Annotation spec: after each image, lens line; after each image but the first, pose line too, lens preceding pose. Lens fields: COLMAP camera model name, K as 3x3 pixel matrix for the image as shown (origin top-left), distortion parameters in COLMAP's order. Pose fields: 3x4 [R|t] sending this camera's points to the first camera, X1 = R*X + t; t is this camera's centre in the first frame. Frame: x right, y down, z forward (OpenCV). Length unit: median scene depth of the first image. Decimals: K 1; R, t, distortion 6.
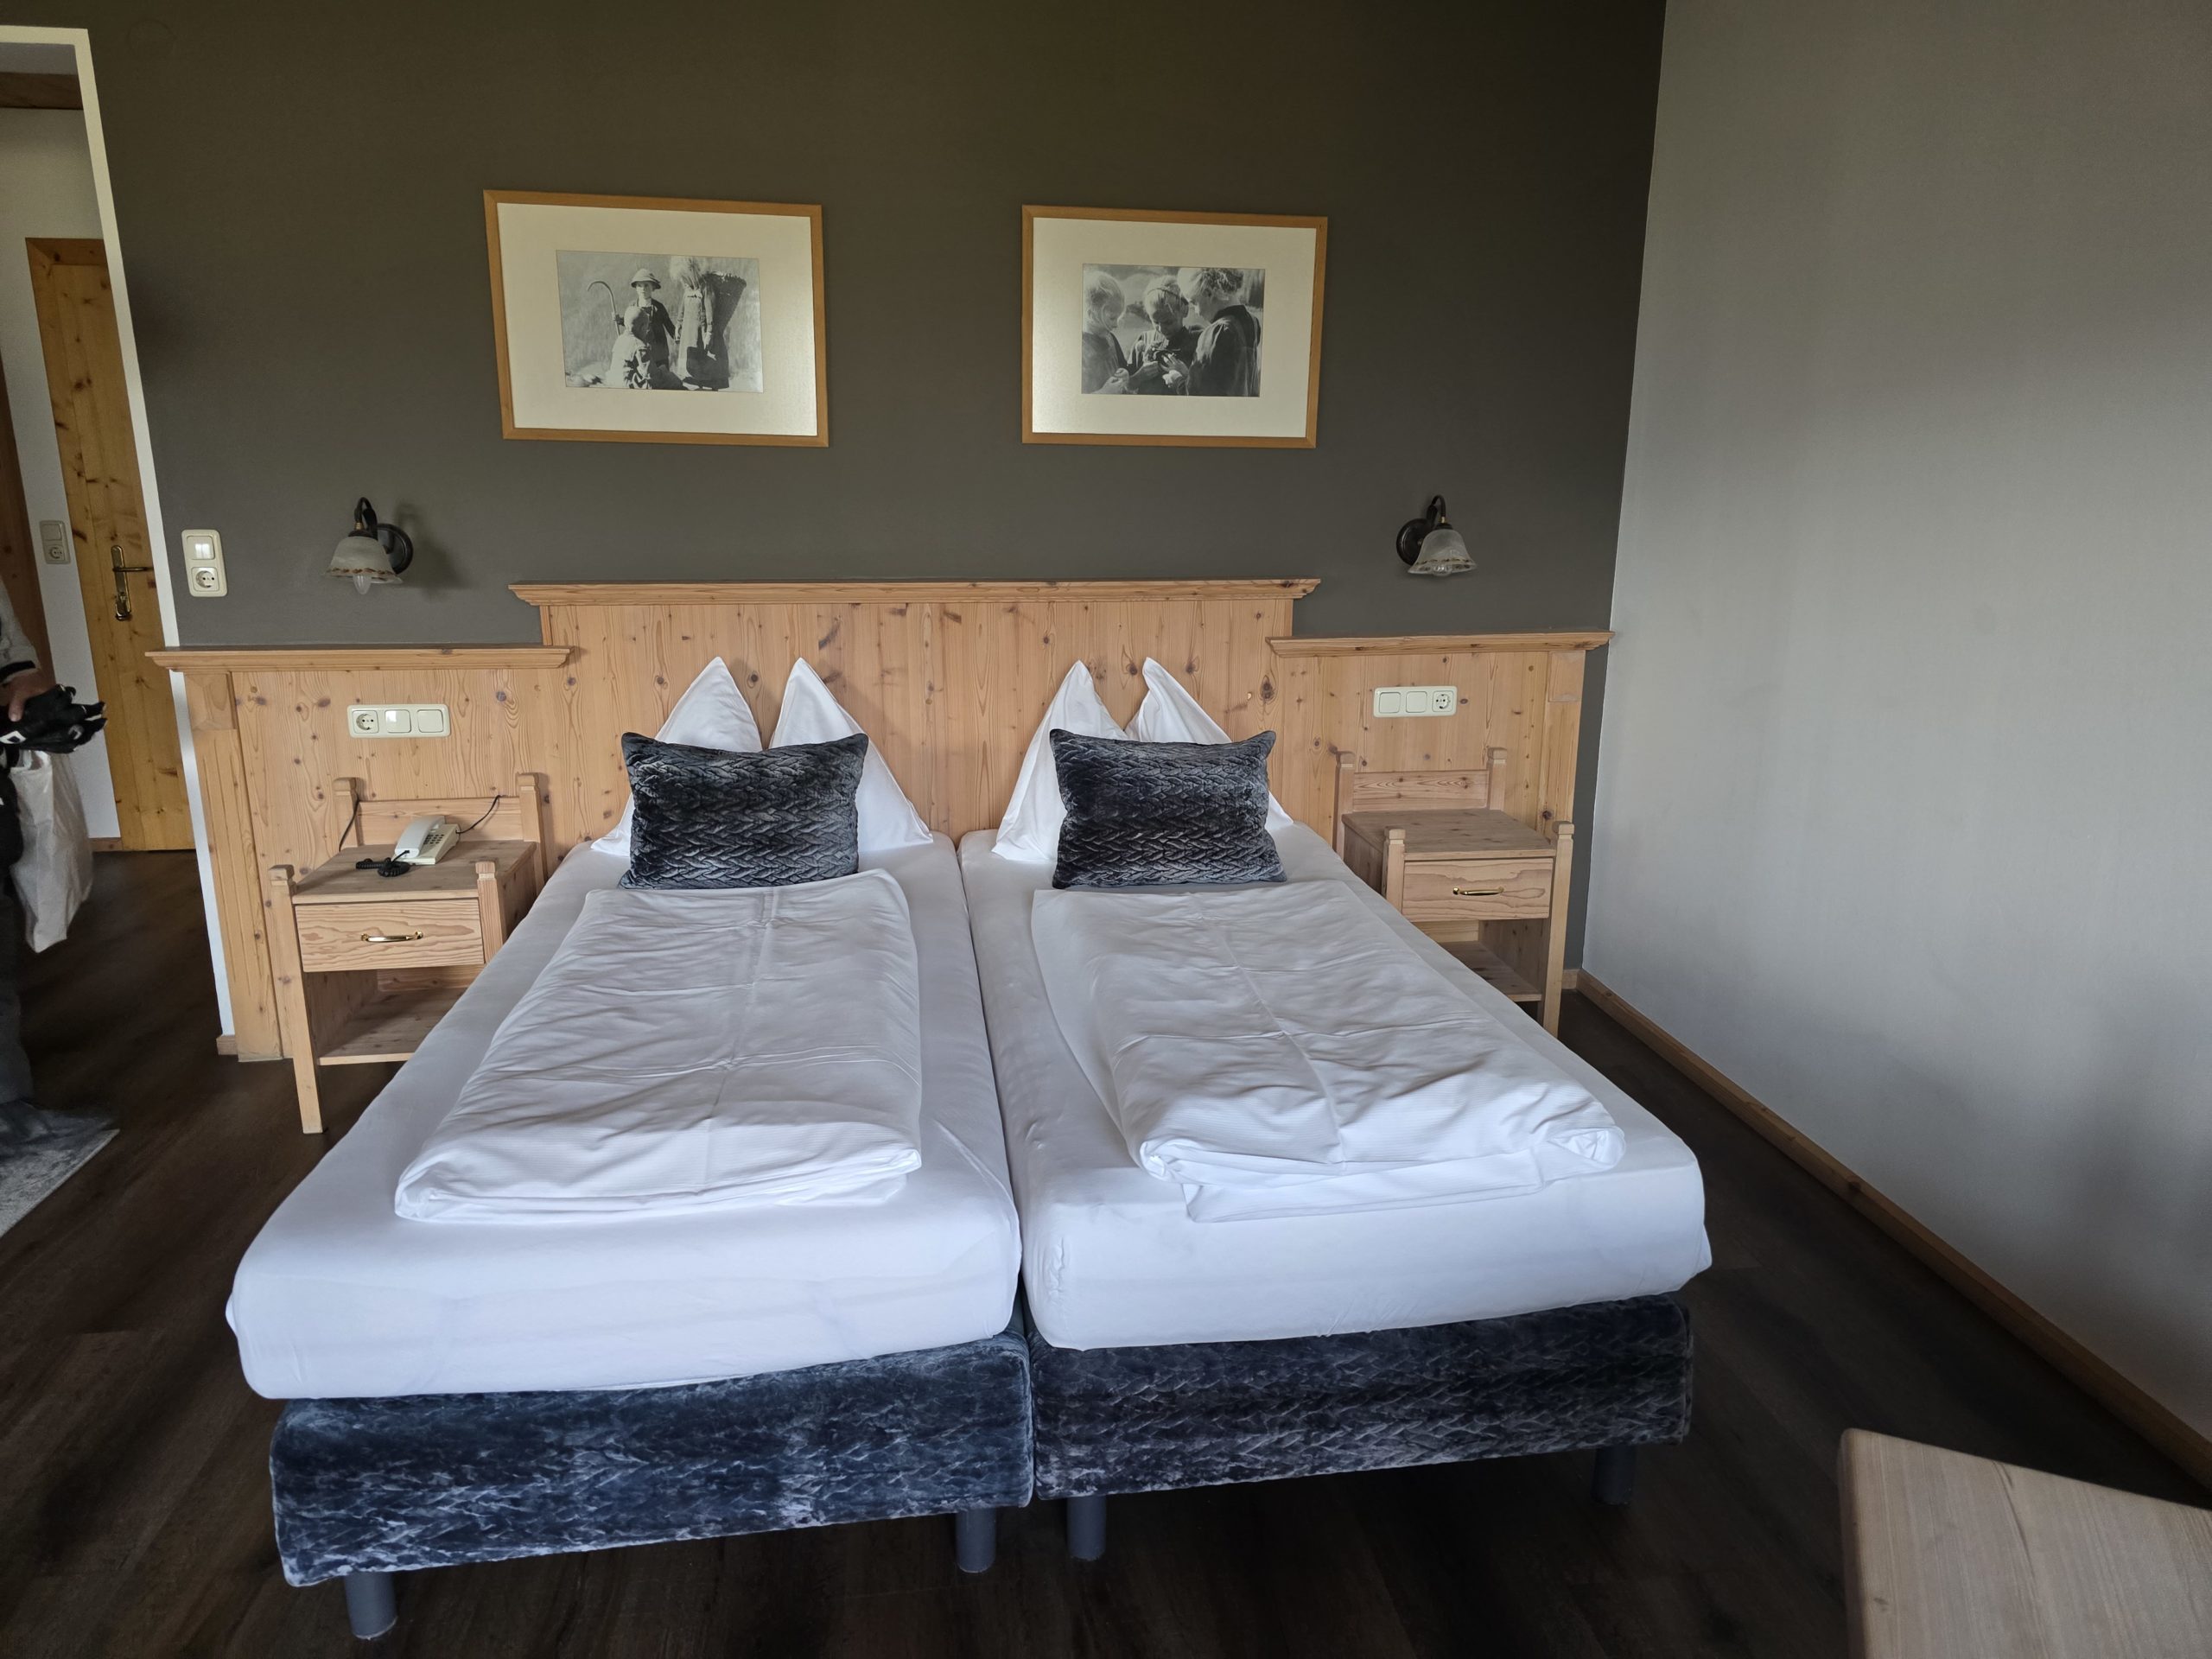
lens RADIAL K [[1465.6, 0, 1103.3], [0, 1465.6, 842.6], [0, 0, 1]] dist [0.058655, -0.059880]
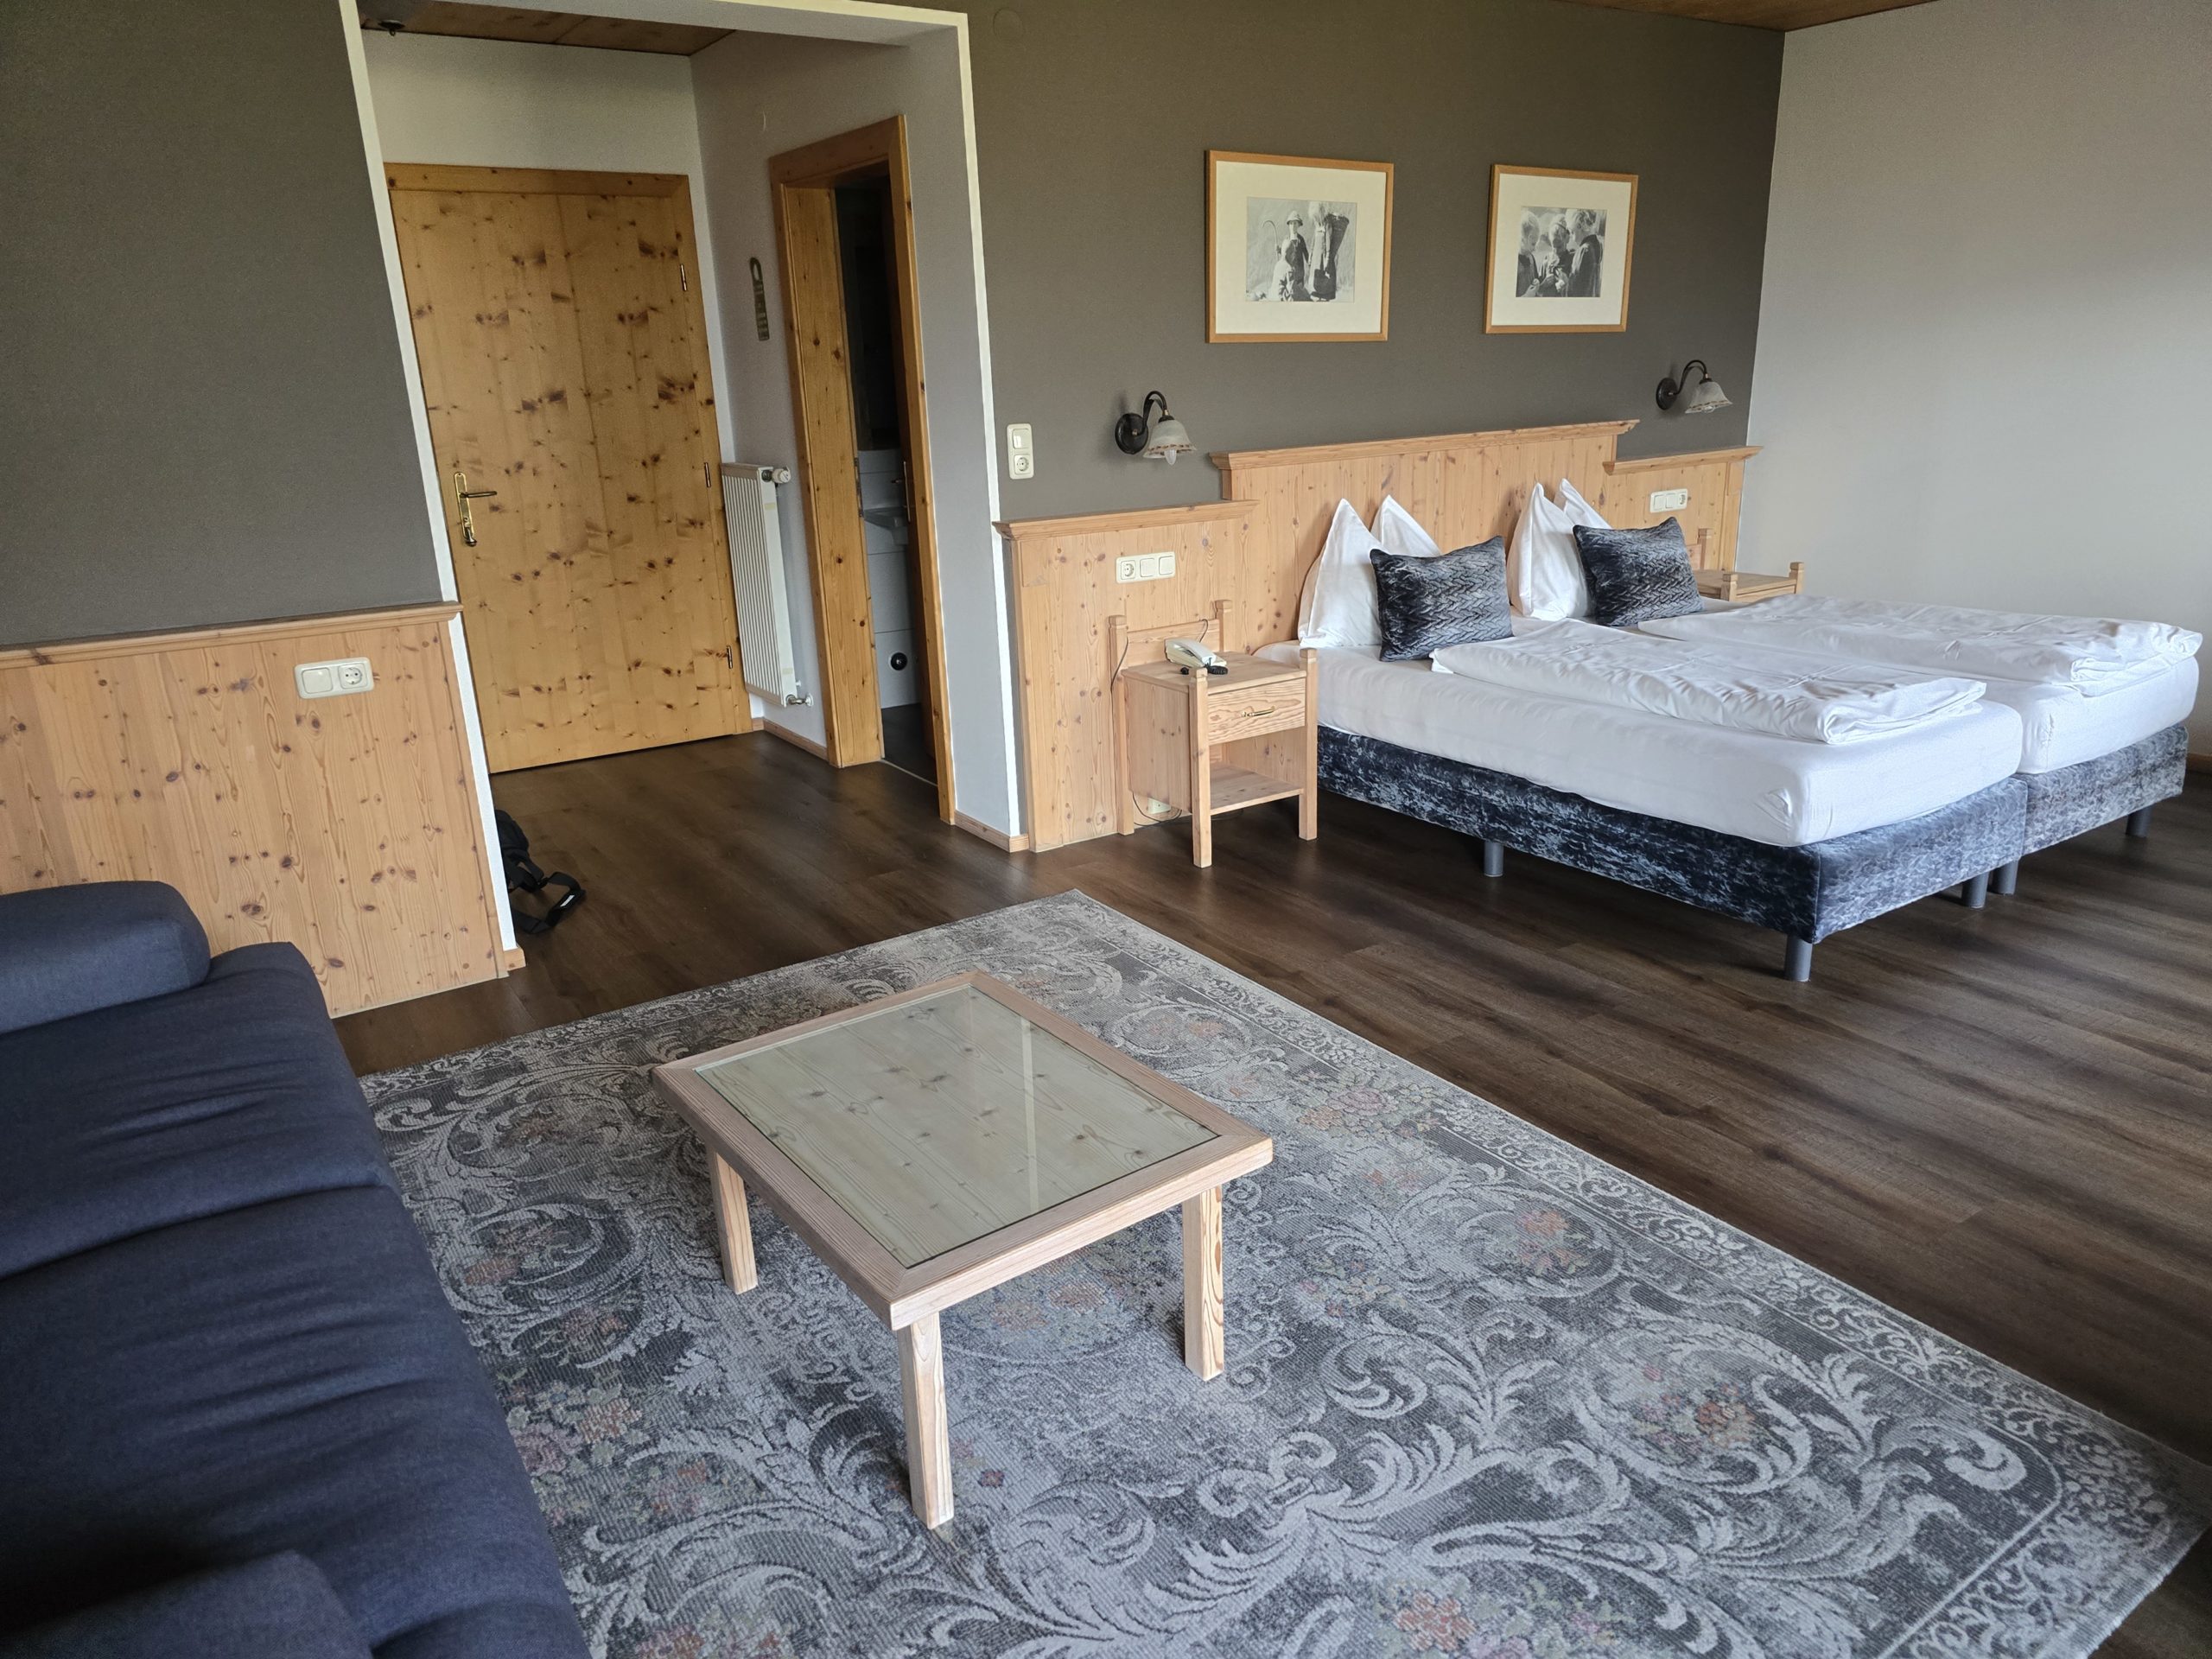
lens RADIAL K [[1465.6, 0, 1103.3], [0, 1465.6, 842.6], [0, 0, 1]] dist [0.058655, -0.059880]
pose [[0.898506, -0.166570, 0.406129, -1.070703], [0.145354, 0.985910, 0.082784, 0.044309], [-0.414196, -0.015350, 0.910058, -0.164317]]
